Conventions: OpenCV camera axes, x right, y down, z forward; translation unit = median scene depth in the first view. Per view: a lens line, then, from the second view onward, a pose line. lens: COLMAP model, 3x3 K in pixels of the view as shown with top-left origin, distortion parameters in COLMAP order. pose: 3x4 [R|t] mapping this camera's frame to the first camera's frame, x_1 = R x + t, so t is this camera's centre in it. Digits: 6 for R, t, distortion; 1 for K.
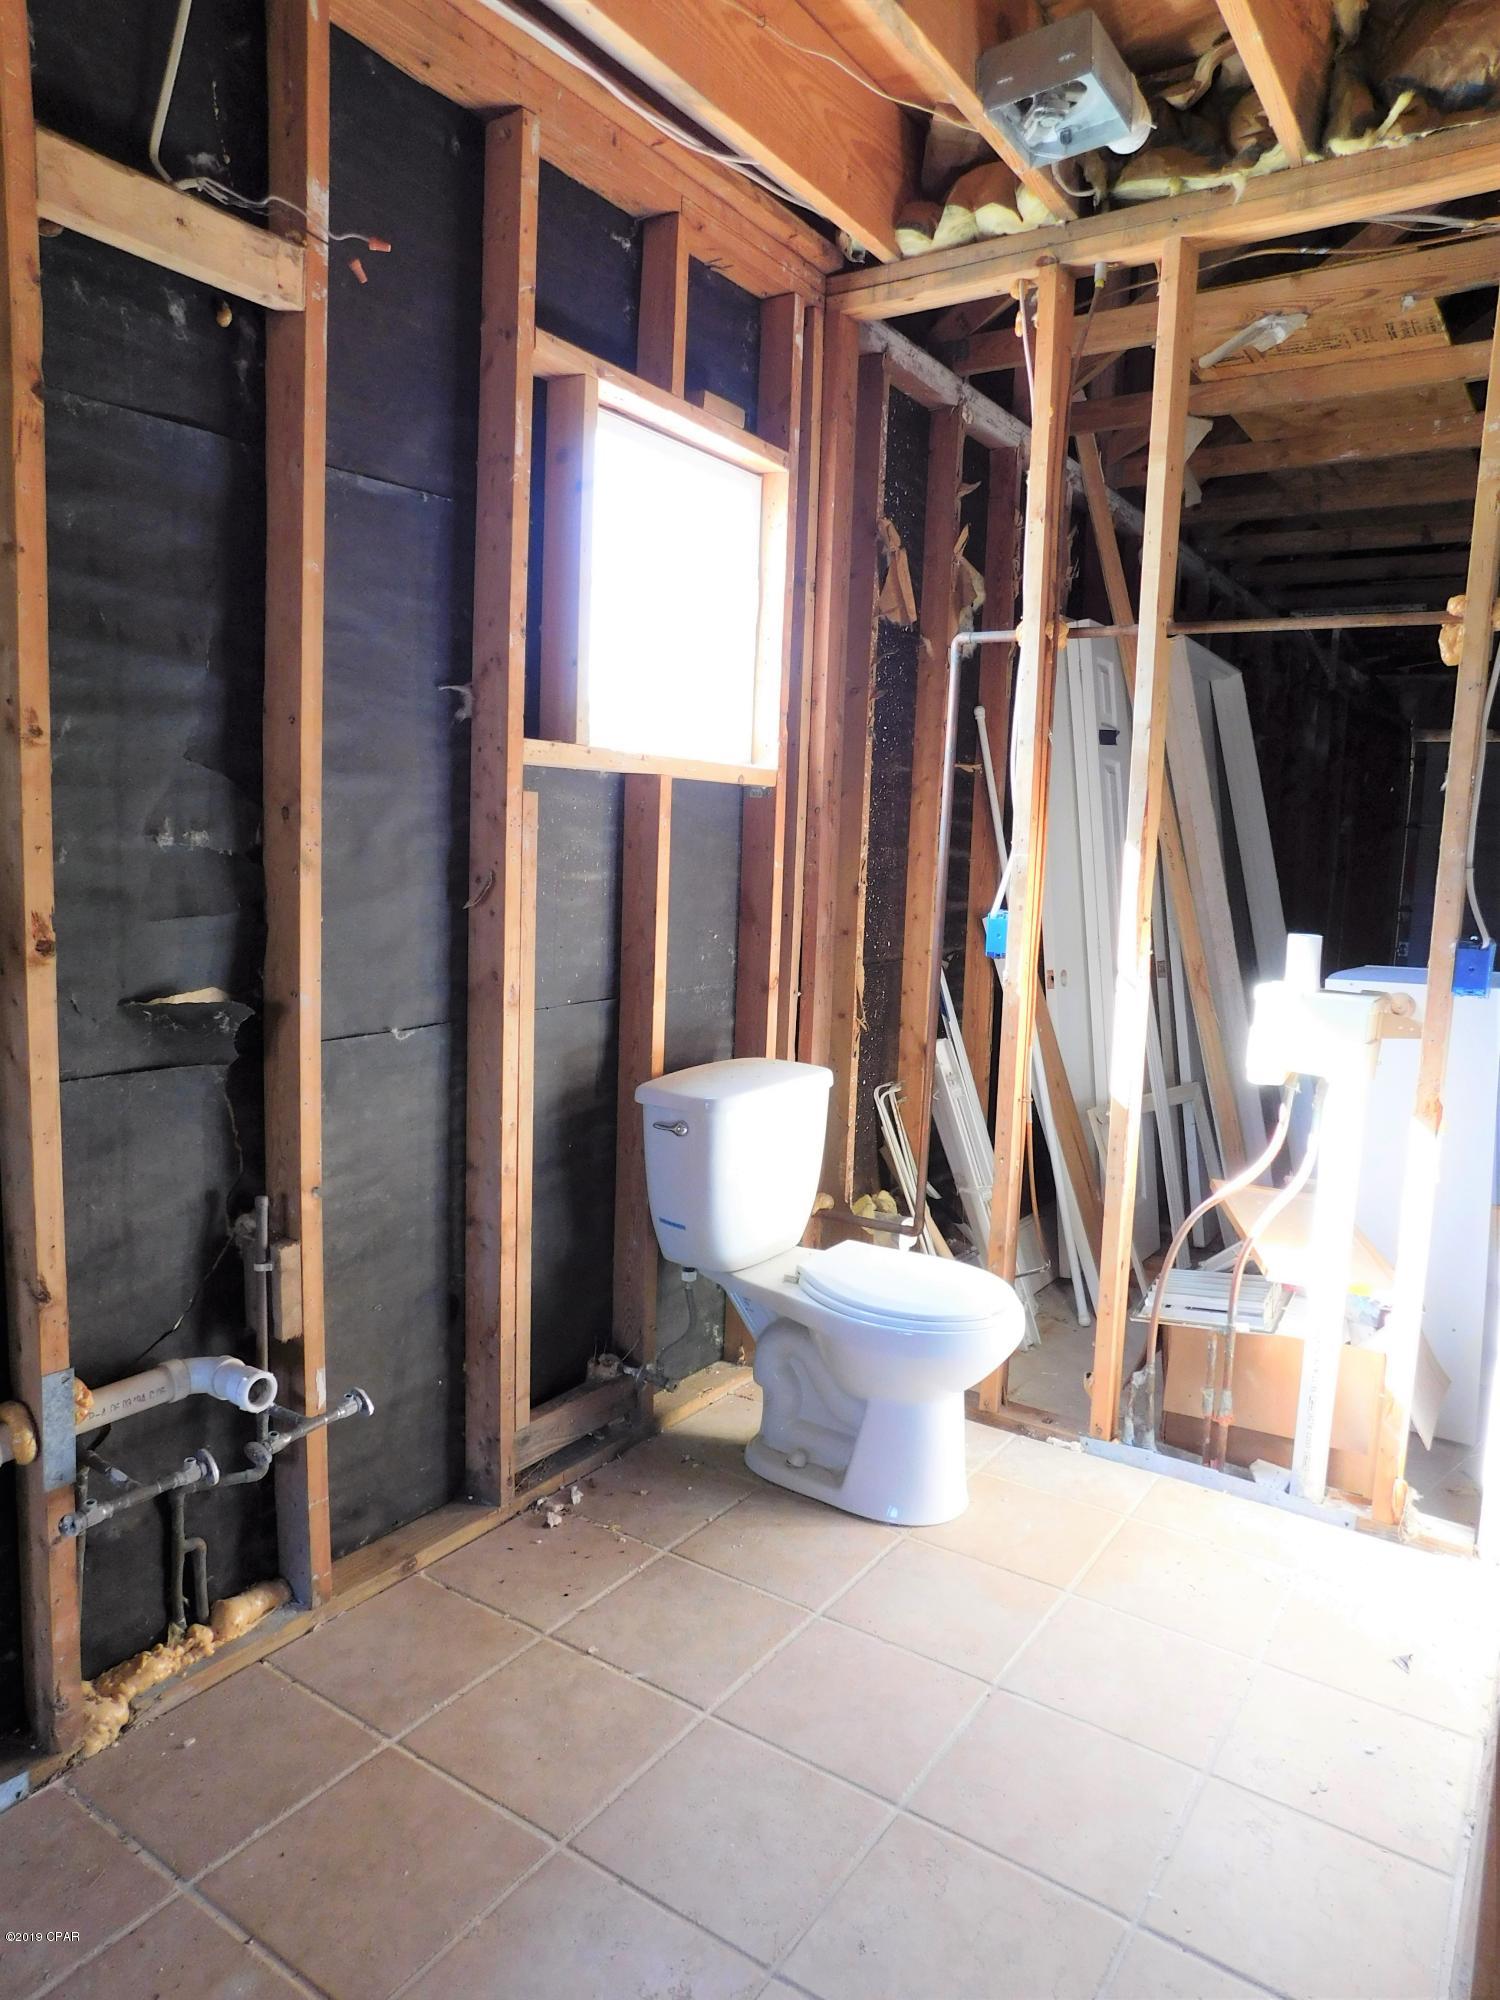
lens RADIAL K [[1315.3, 0, 742.0], [0, 1315.3, 1001.1], [0, 0, 1]] dist [-0.067966, 0.058641]
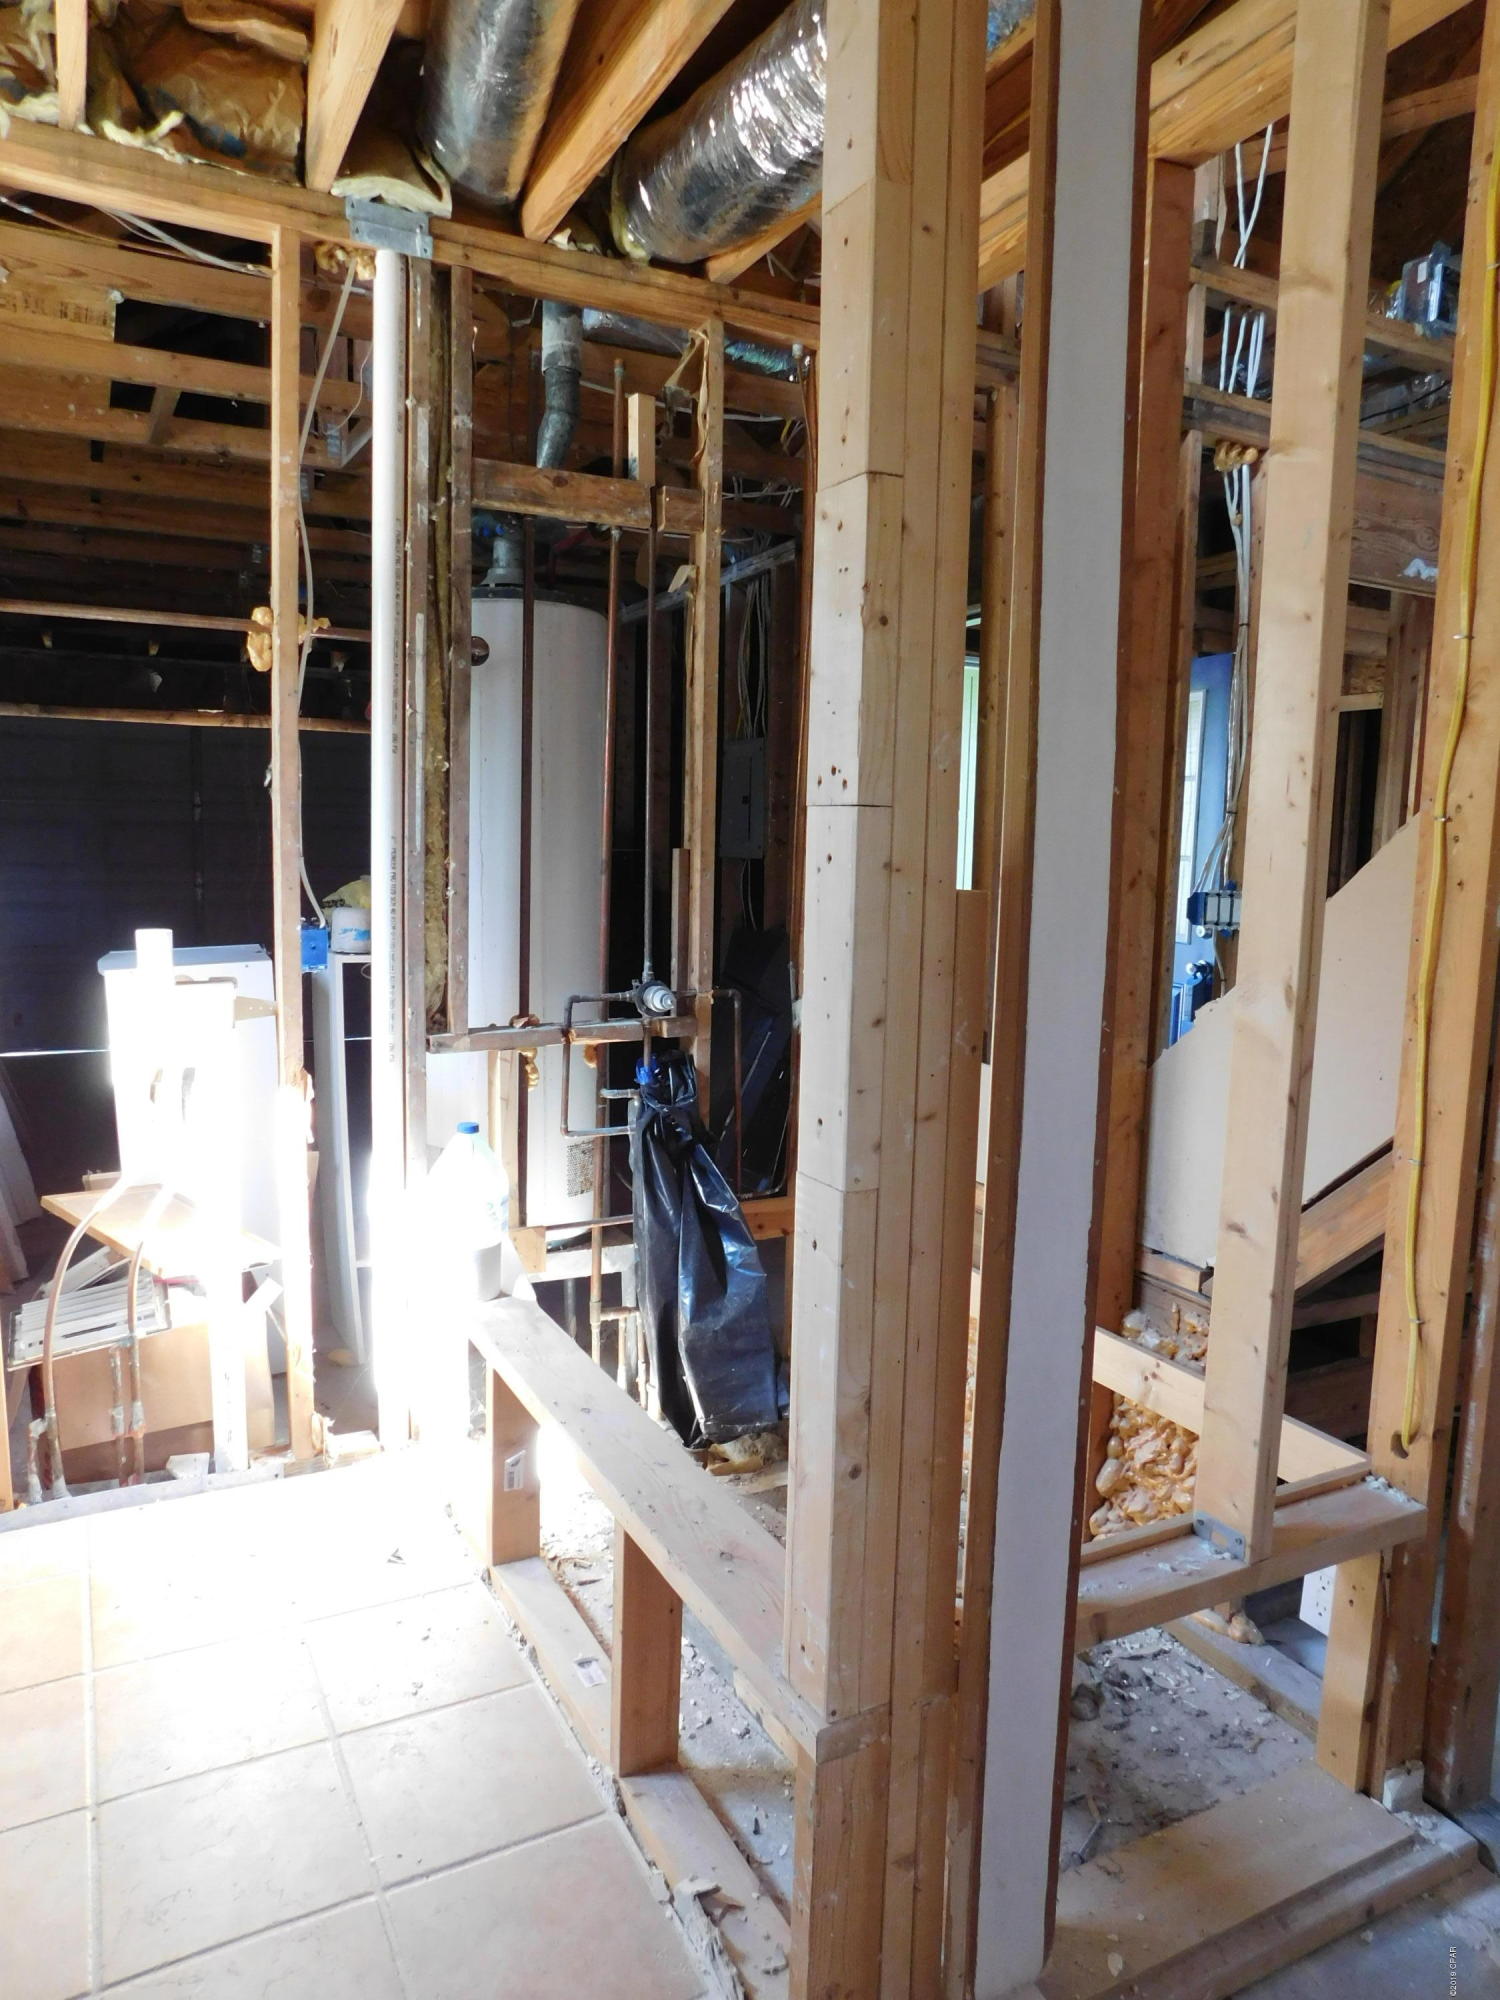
lens RADIAL K [[1315.3, 0, 746.8], [0, 1315.3, 999.7], [0, 0, 1]] dist [-0.067966, 0.058641]
pose [[0.476397, -0.130335, 0.869517, -0.225041], [0.109171, 0.990067, 0.088591, -0.036149], [-0.872426, 0.052721, 0.485894, 0.120287]]
